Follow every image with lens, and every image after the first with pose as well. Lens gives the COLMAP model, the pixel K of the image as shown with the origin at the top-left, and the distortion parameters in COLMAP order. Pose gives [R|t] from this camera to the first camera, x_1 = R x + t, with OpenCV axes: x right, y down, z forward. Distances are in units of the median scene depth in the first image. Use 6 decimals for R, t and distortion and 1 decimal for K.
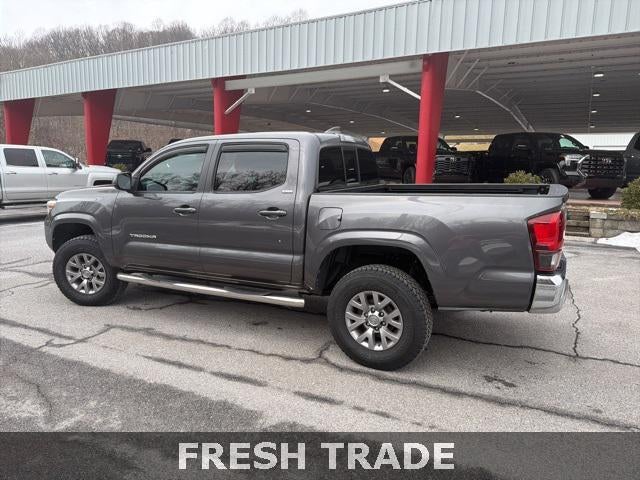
lens RADIAL K [[450.3, 0, 320.0], [0, 450.3, 240.0], [0, 0, 1]] dist [0.046976, -0.064732]
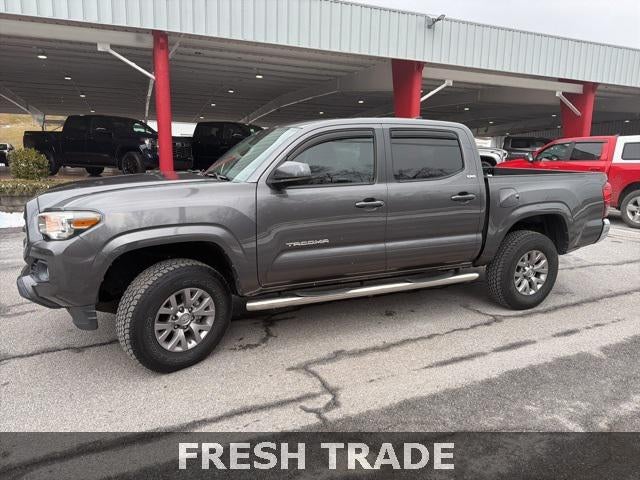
lens RADIAL K [[450.3, 0, 320.0], [0, 450.3, 240.0], [0, 0, 1]] dist [0.046976, -0.064732]
pose [[0.615250, -0.141299, 0.775566, -1.032851], [0.116075, 0.989320, 0.088161, -0.083934], [-0.779740, 0.035782, 0.625080, 0.525885]]
